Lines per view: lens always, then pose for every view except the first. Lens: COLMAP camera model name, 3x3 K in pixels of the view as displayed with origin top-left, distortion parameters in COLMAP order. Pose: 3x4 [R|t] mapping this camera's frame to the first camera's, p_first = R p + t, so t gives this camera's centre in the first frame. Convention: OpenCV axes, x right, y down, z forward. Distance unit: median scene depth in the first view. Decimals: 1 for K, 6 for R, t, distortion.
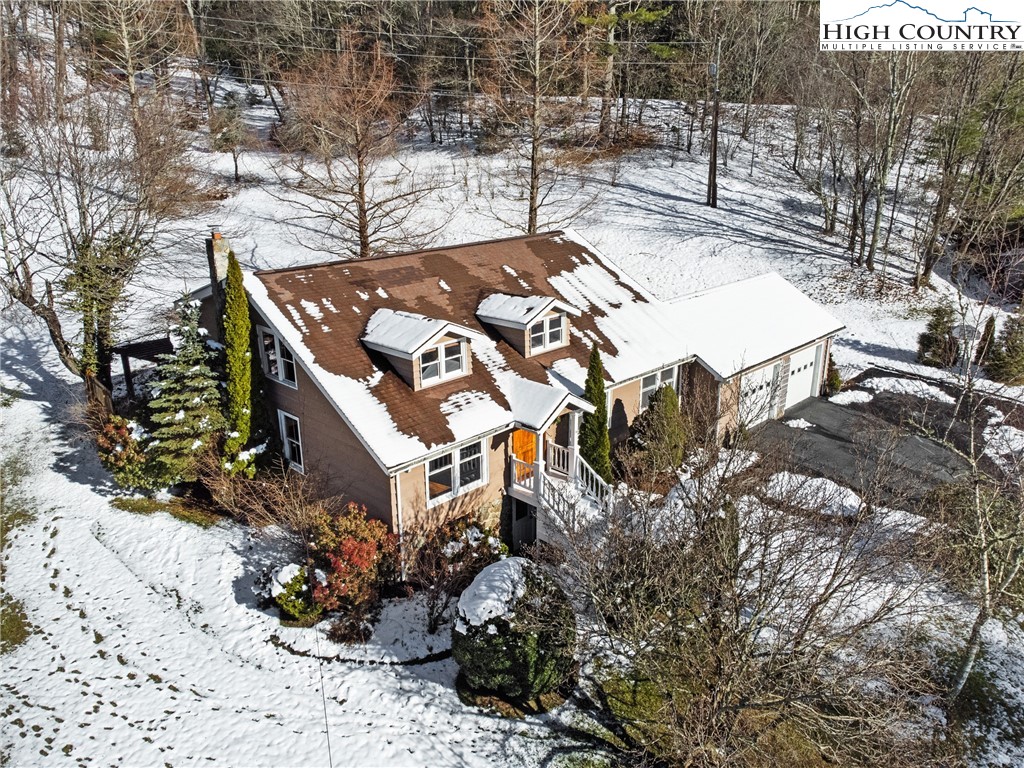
lens RADIAL K [[762.2, 0, 512.0], [0, 762.2, 384.0], [0, 0, 1]] dist [0.025789, 0.008279]
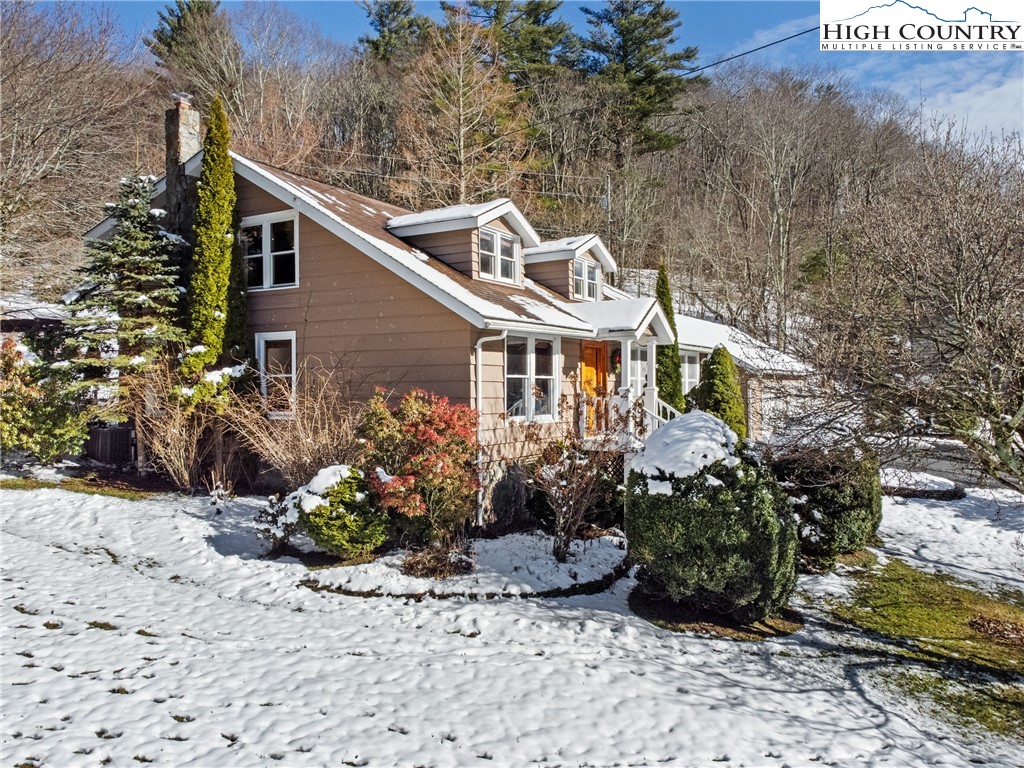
lens RADIAL K [[762.2, 0, 512.0], [0, 762.2, 384.0], [0, 0, 1]] dist [0.025789, 0.008279]
pose [[0.970852, 0.005824, 0.239610, -0.299334], [0.070301, 0.948814, -0.307911, 0.377419], [-0.229138, 0.315781, 0.920749, 0.380066]]
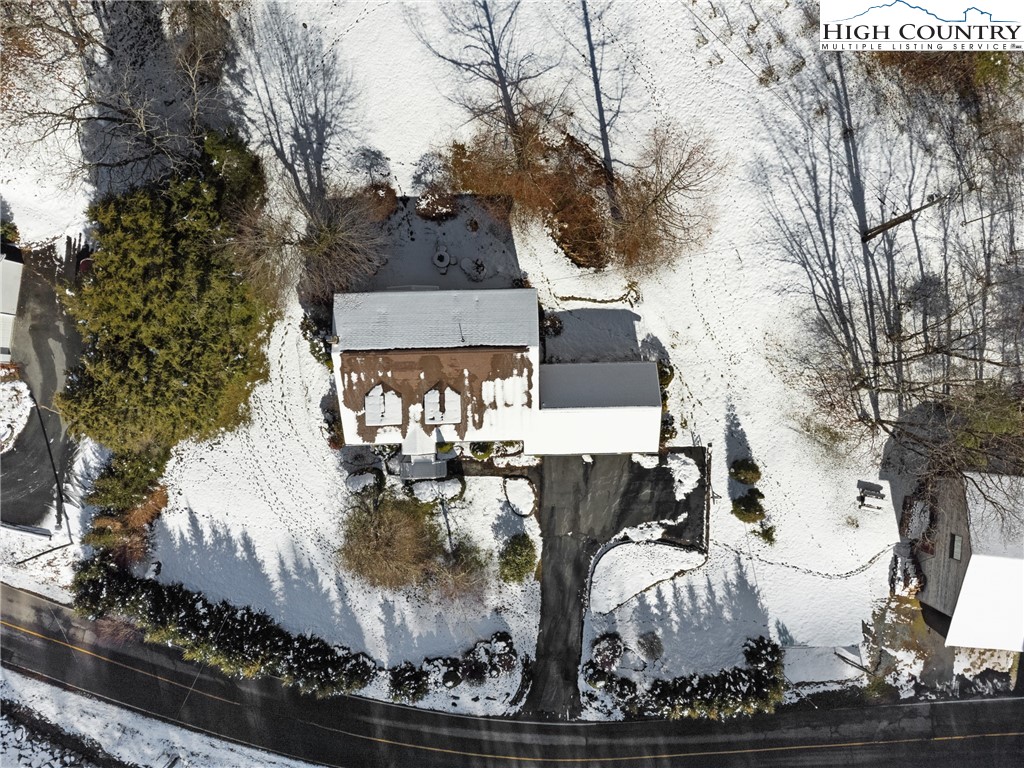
lens RADIAL K [[762.2, 0, 512.0], [0, 762.2, 384.0], [0, 0, 1]] dist [0.025789, 0.008279]
pose [[0.716612, 0.697464, 0.003329, 0.153011], [-0.226128, 0.227816, 0.947083, -3.213197], [0.659798, -0.679443, 0.320972, 0.617775]]
